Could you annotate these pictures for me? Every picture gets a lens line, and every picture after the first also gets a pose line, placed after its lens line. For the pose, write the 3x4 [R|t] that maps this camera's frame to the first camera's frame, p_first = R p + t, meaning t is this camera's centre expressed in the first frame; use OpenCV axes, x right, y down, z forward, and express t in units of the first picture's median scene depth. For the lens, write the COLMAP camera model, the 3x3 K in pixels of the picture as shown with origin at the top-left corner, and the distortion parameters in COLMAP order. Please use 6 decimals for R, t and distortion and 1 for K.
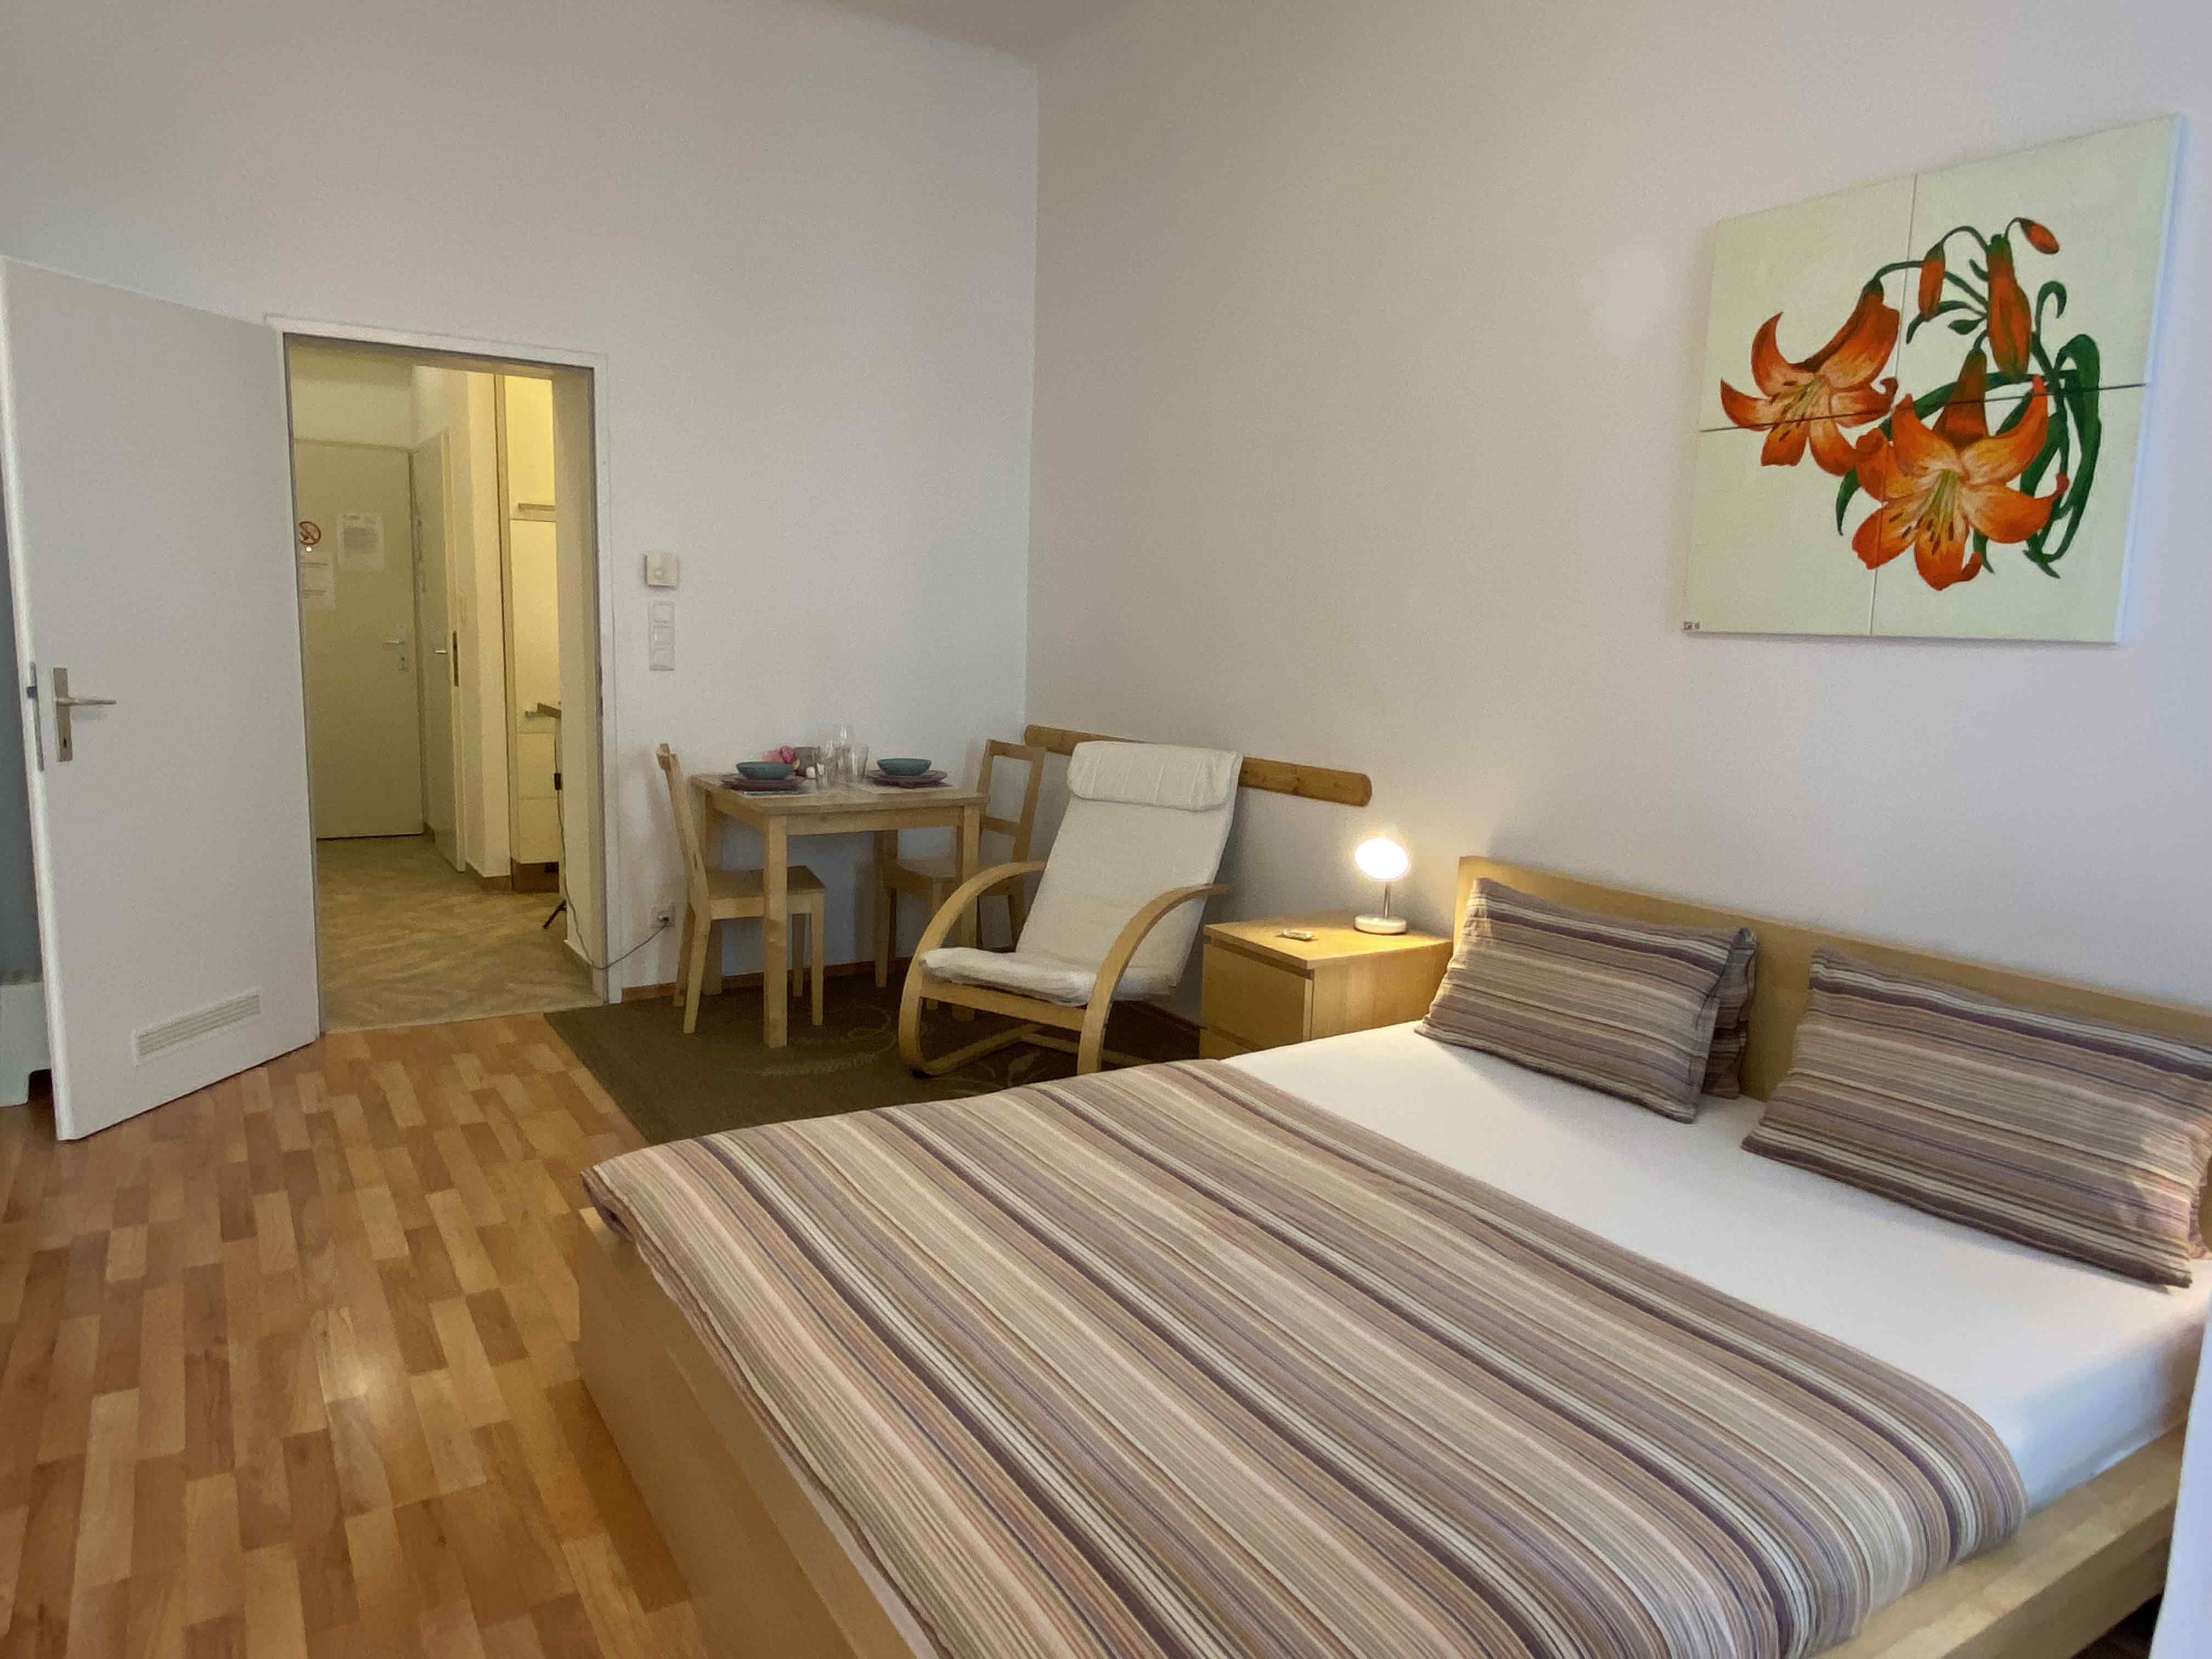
lens RADIAL K [[1411.2, 0, 1107.8], [0, 1411.2, 839.8], [0, 0, 1]] dist [-0.011042, -0.004223]
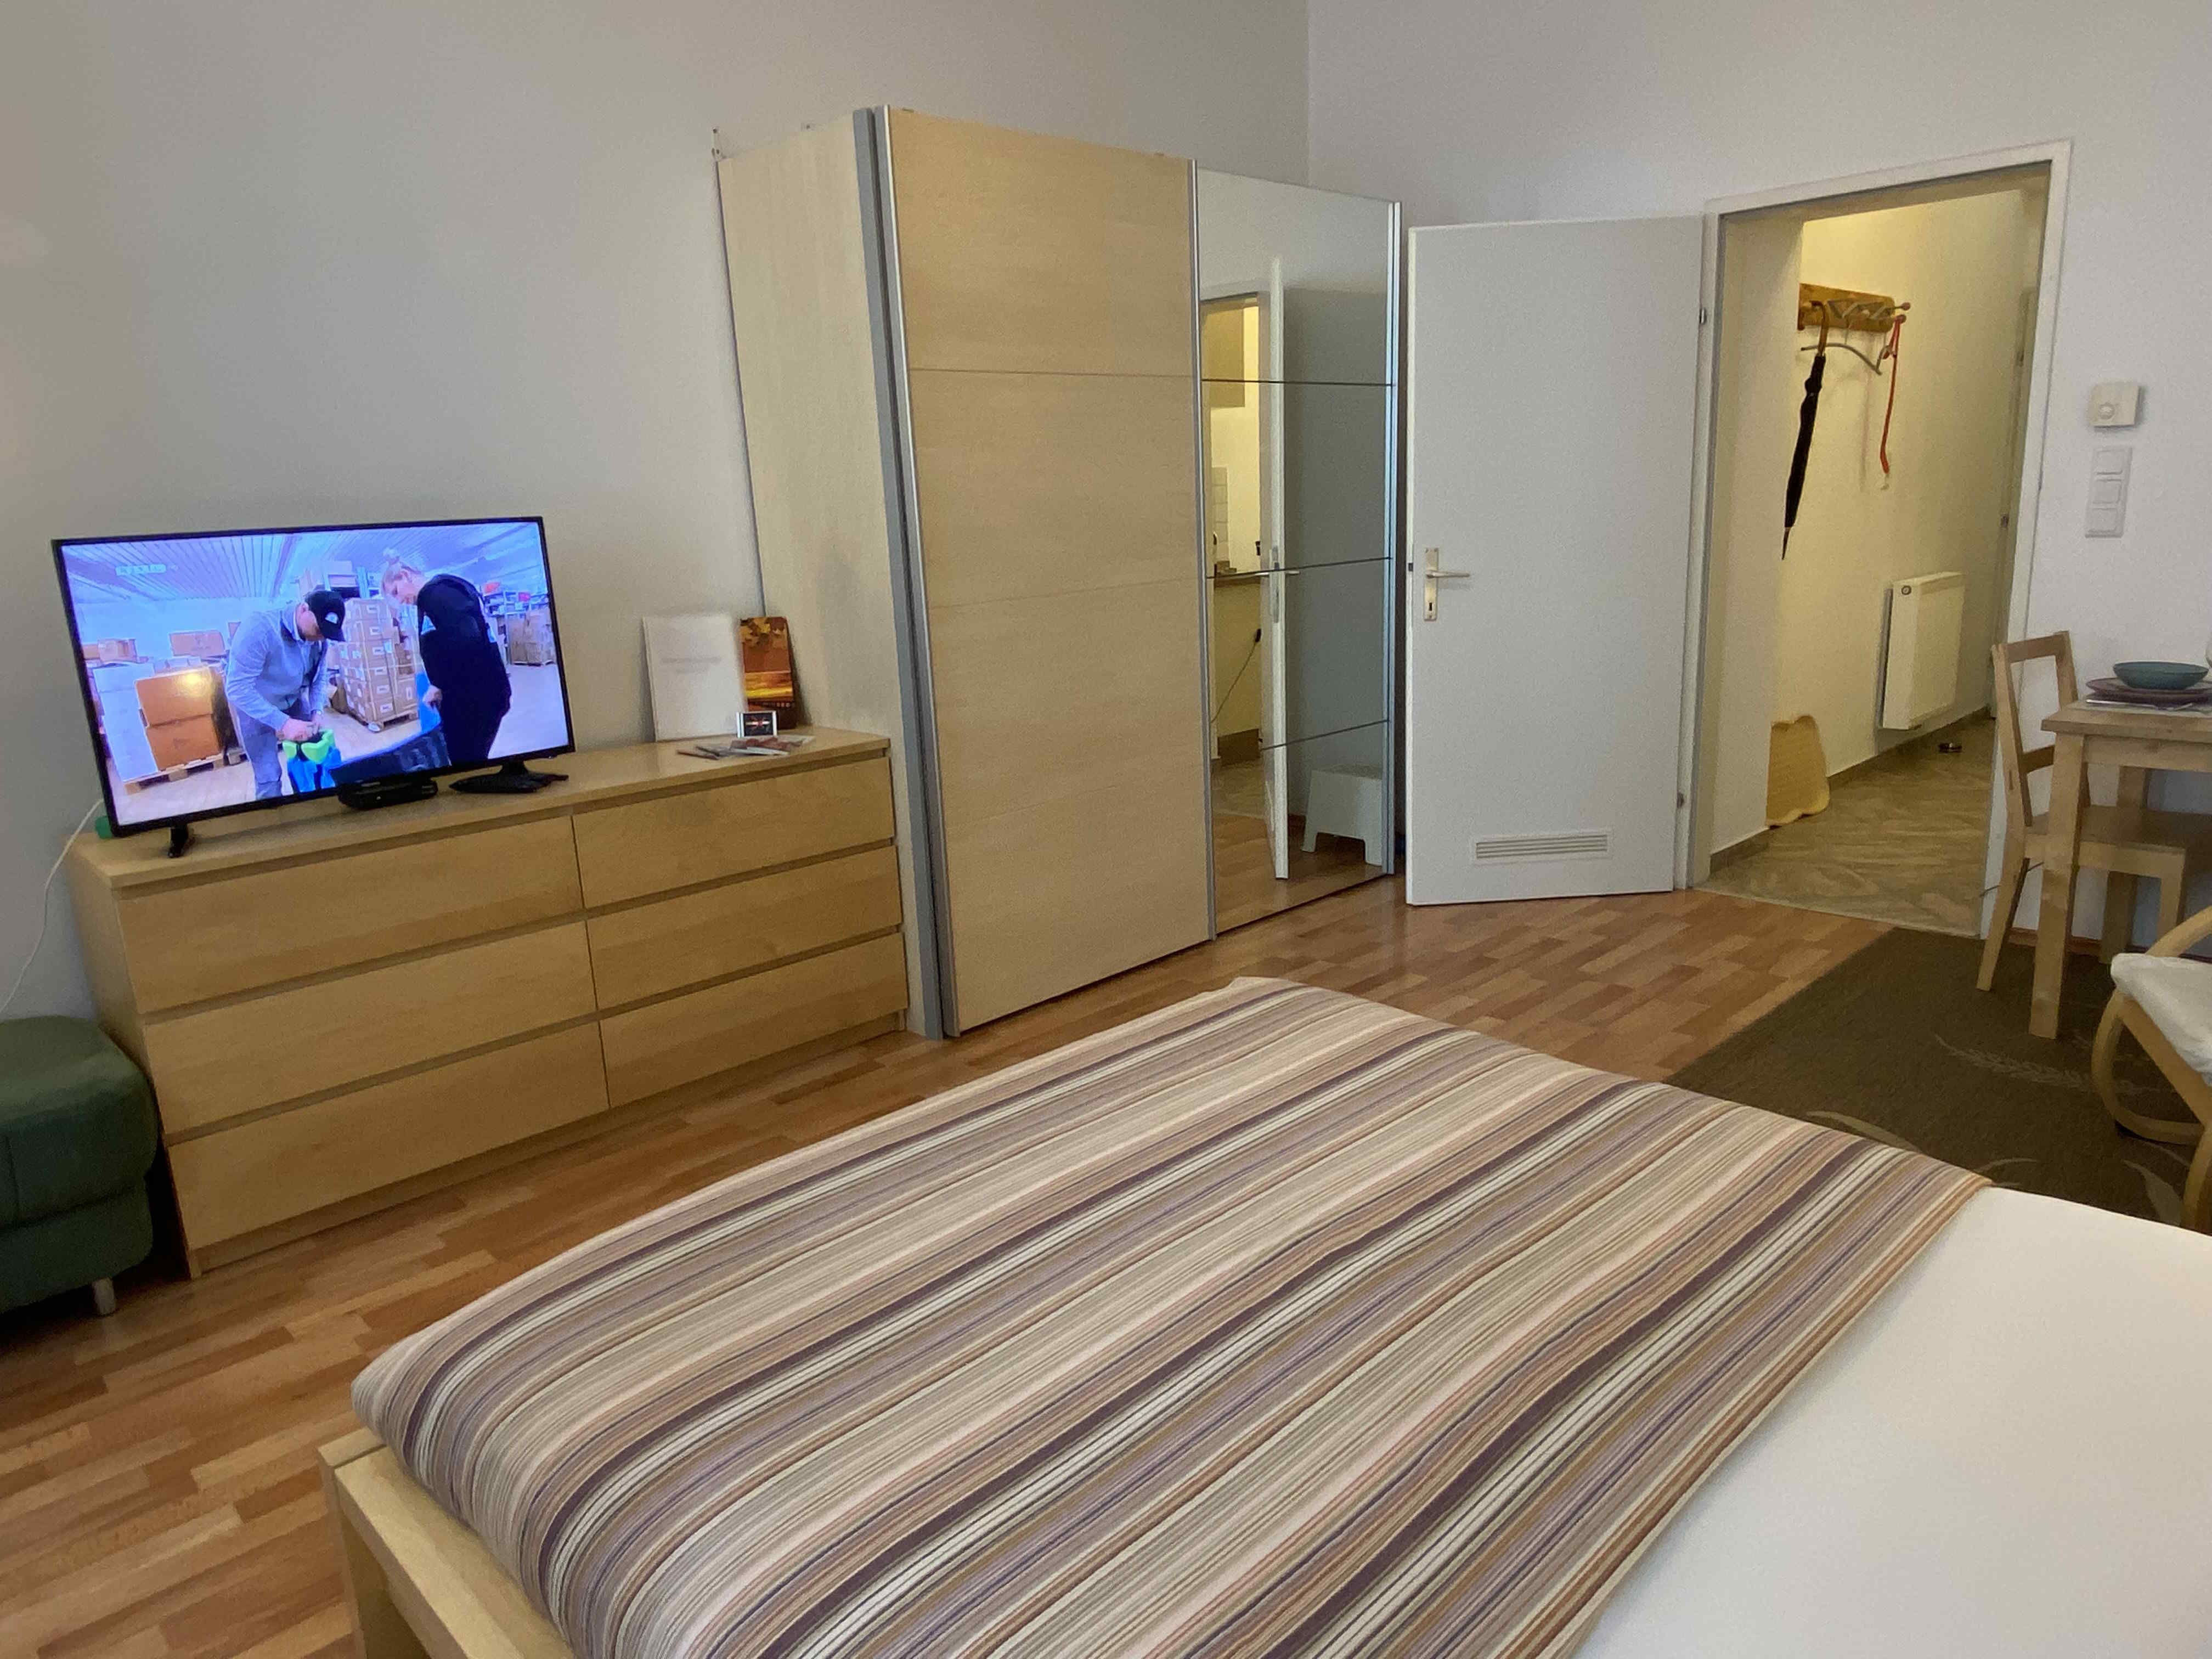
lens RADIAL K [[1411.2, 0, 1105.0], [0, 1411.2, 823.8], [0, 0, 1]] dist [-0.011042, -0.004223]
pose [[0.182625, 0.173255, -0.967797, 0.407416], [-0.098880, 0.982597, 0.157245, -0.036456], [0.978198, 0.066979, 0.196578, 0.365429]]
